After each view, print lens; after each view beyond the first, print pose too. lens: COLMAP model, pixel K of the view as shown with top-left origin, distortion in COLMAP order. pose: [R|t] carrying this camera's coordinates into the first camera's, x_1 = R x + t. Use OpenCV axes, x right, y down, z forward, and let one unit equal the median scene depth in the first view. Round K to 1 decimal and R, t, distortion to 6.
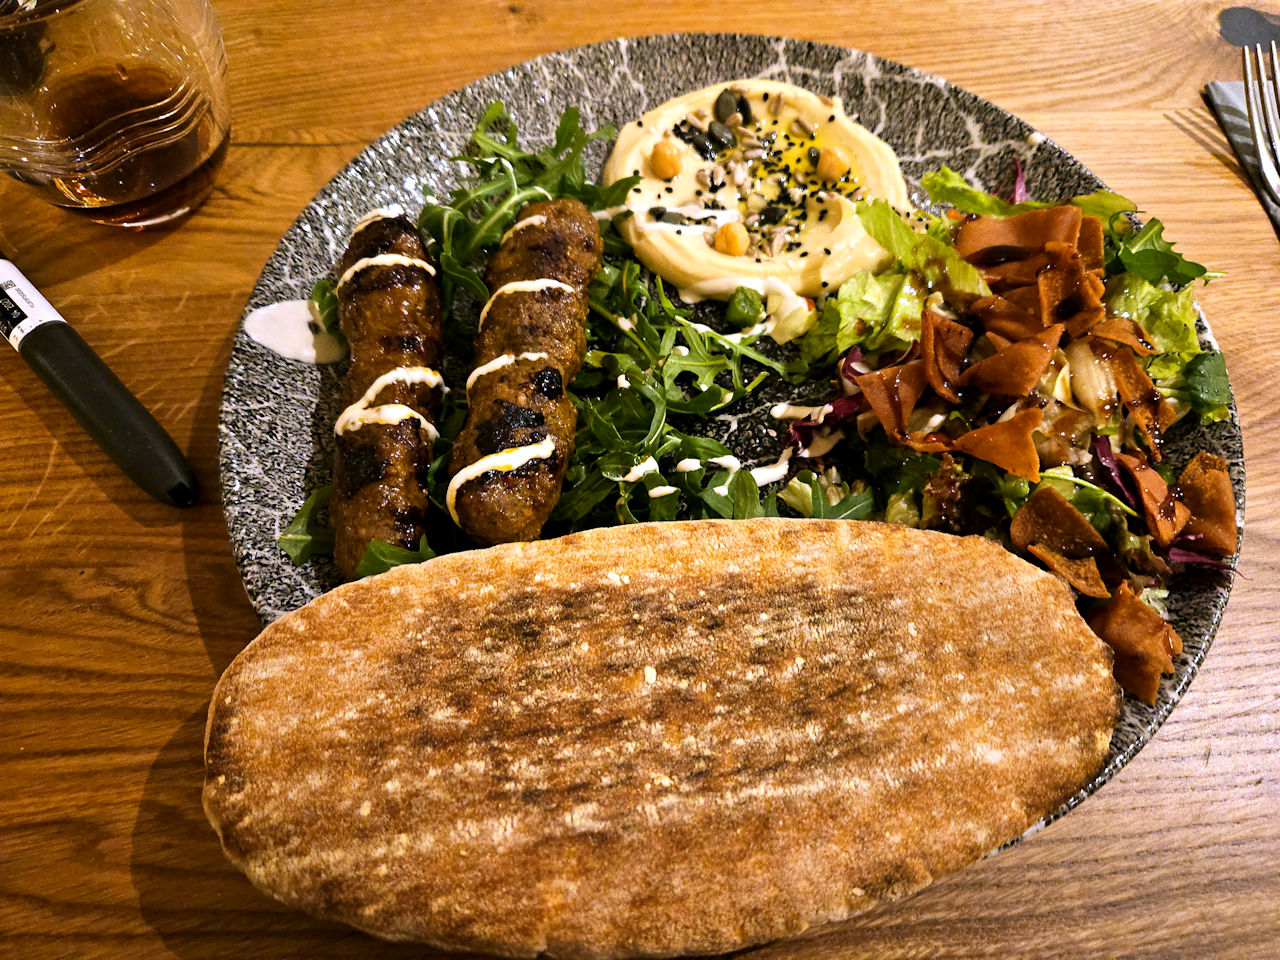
lens RADIAL K [[841.9, 0, 640.0], [0, 841.9, 480.0], [0, 0, 1]] dist [-0.023698, 0.000834]
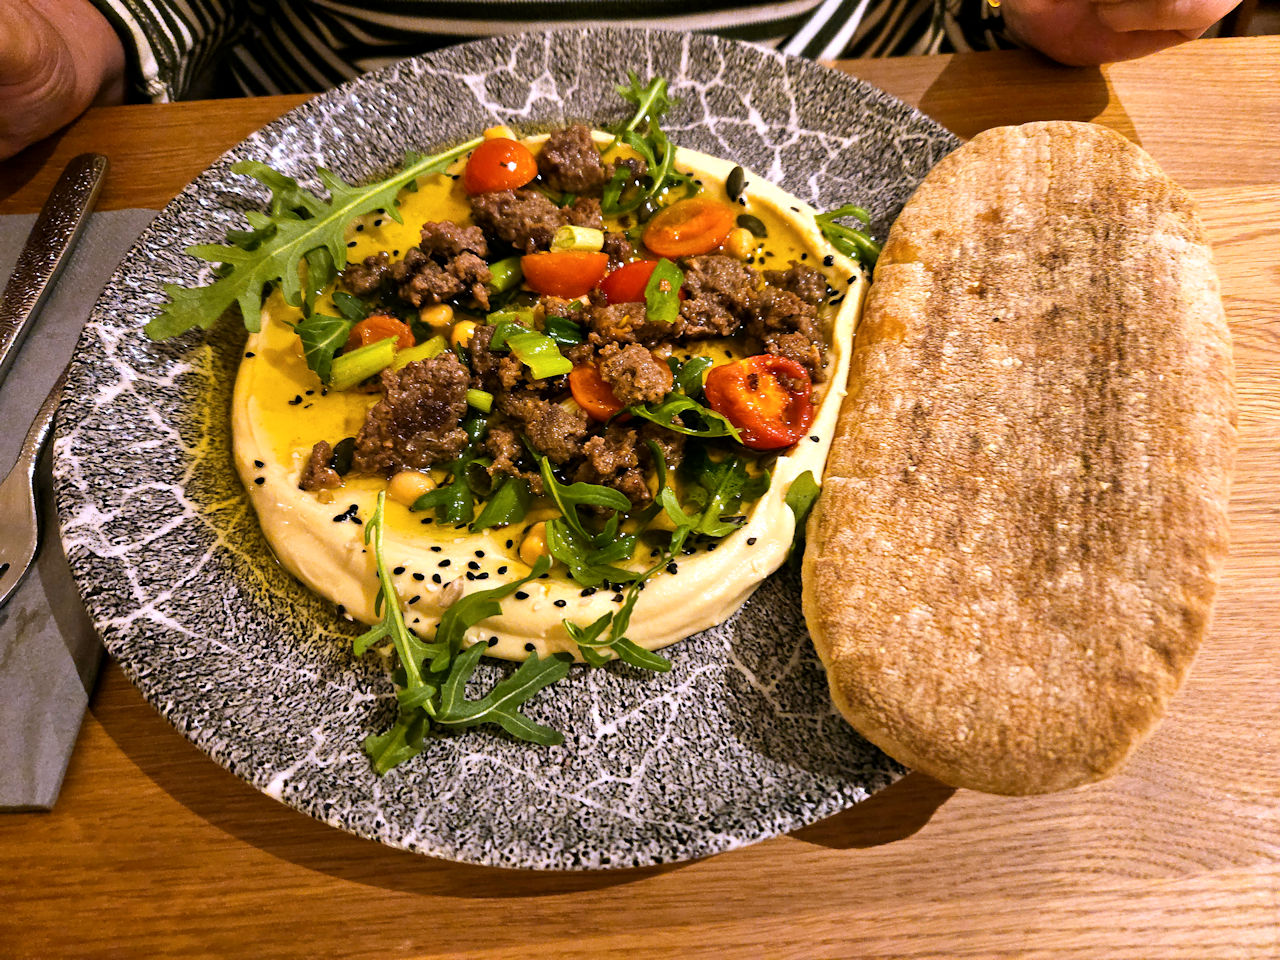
lens RADIAL K [[841.9, 0, 640.0], [0, 841.9, 480.0], [0, 0, 1]] dist [-0.023698, 0.000834]
pose [[-0.771256, -0.550380, 0.319758, -0.281264], [0.569732, -0.372888, 0.732366, -0.725160], [-0.283846, 0.747018, 0.601162, 0.431103]]
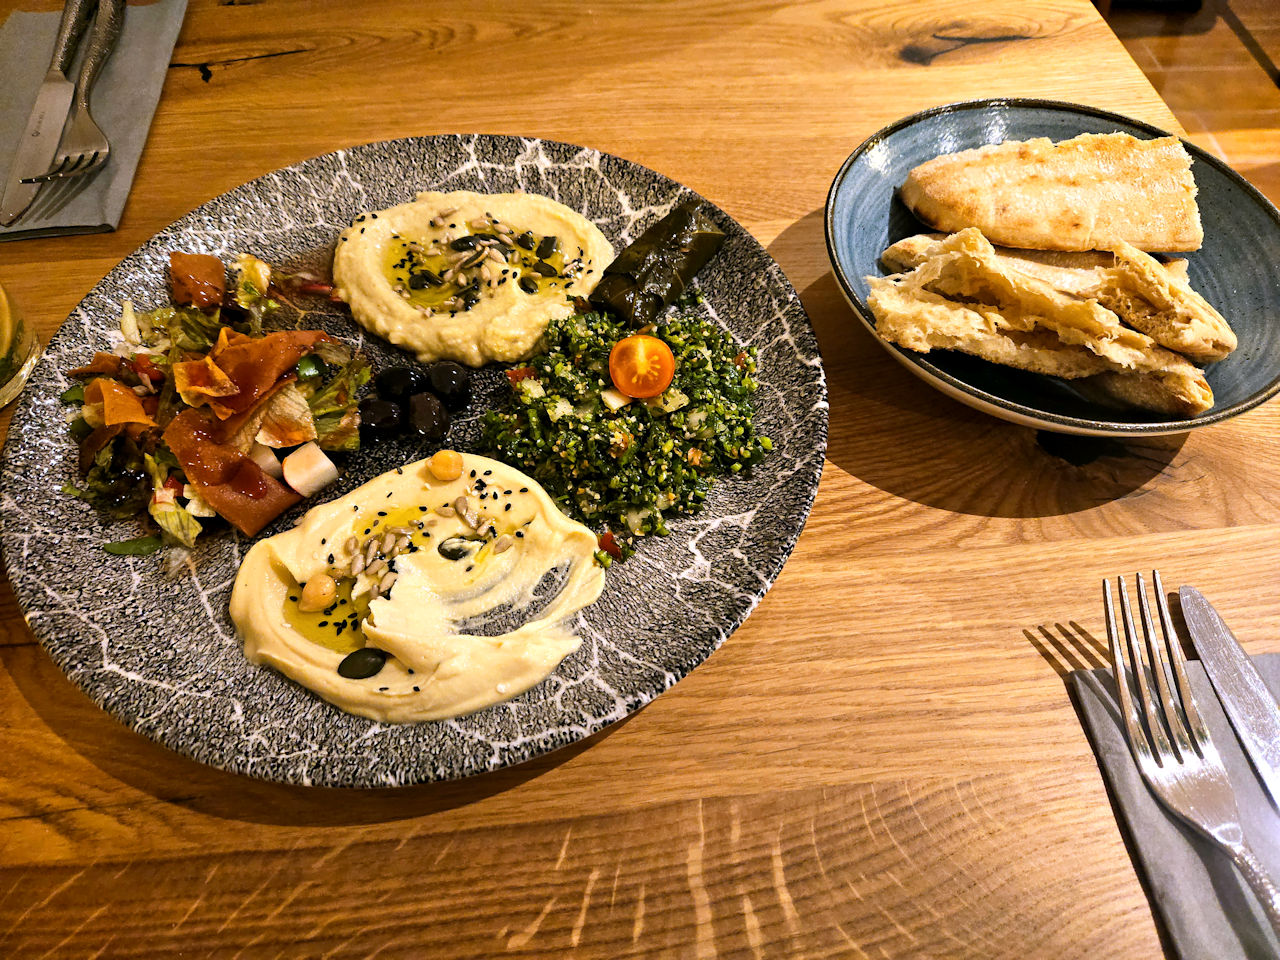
lens RADIAL K [[841.9, 0, 640.0], [0, 841.9, 480.0], [0, 0, 1]] dist [-0.023698, 0.000834]
pose [[0.991610, -0.090892, 0.091914, 0.261612], [0.100558, 0.989196, -0.106677, 0.134379], [-0.081225, 0.115024, 0.990036, -0.208852]]
